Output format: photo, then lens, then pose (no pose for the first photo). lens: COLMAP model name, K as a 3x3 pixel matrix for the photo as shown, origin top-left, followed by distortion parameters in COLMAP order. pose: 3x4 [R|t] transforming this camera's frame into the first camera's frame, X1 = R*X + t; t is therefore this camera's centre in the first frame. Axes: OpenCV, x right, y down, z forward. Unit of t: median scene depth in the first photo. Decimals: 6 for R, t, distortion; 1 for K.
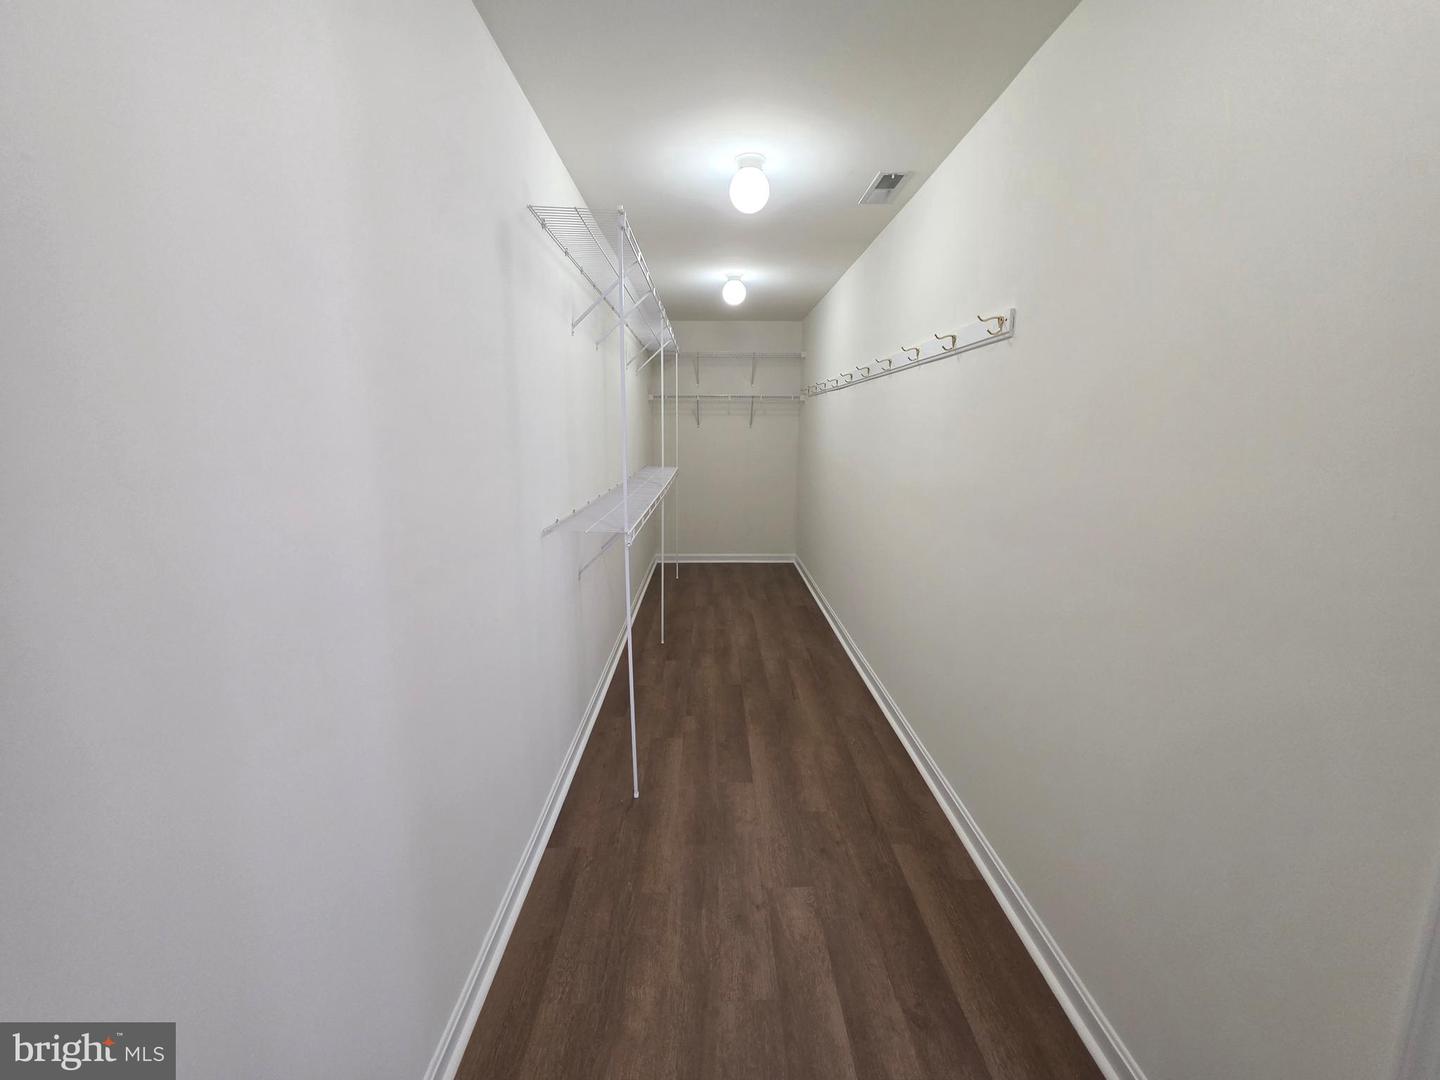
lens RADIAL K [[574.0, 0, 723.9], [0, 574.0, 523.3], [0, 0, 1]] dist [-0.001608, 0.000097]
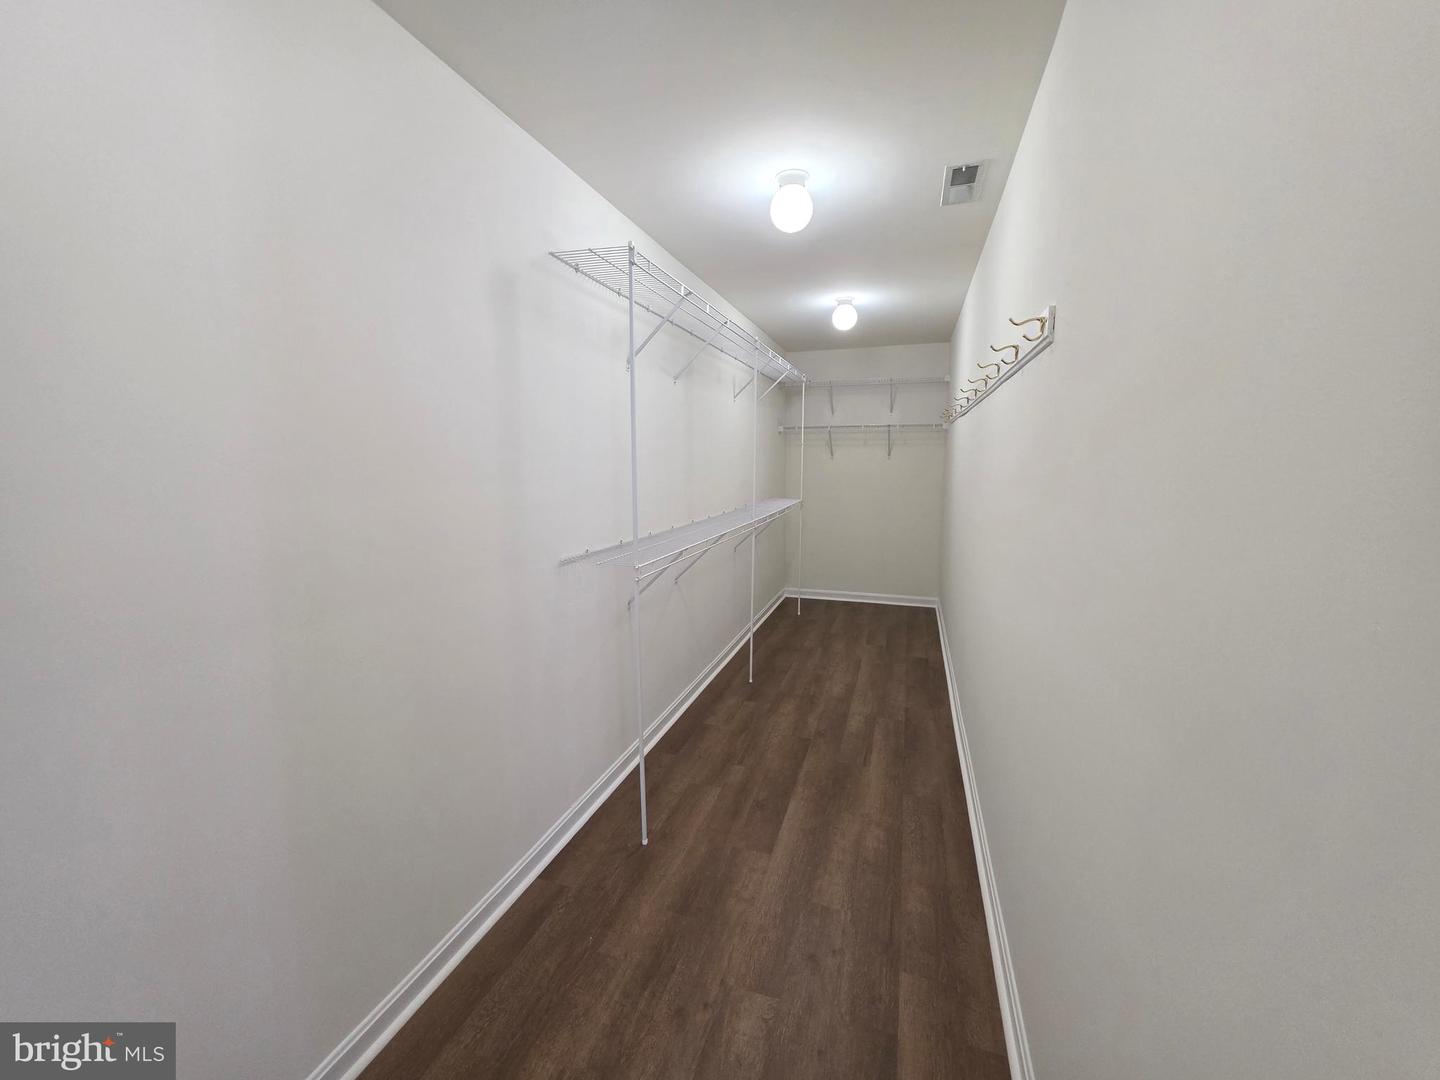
lens RADIAL K [[574.0, 0, 723.9], [0, 574.0, 523.3], [0, 0, 1]] dist [-0.001608, 0.000097]
pose [[0.946068, 0.031422, -0.322441, 0.217431], [-0.048547, 0.997797, -0.045205, -0.015382], [0.320311, 0.058421, 0.945509, 0.089490]]
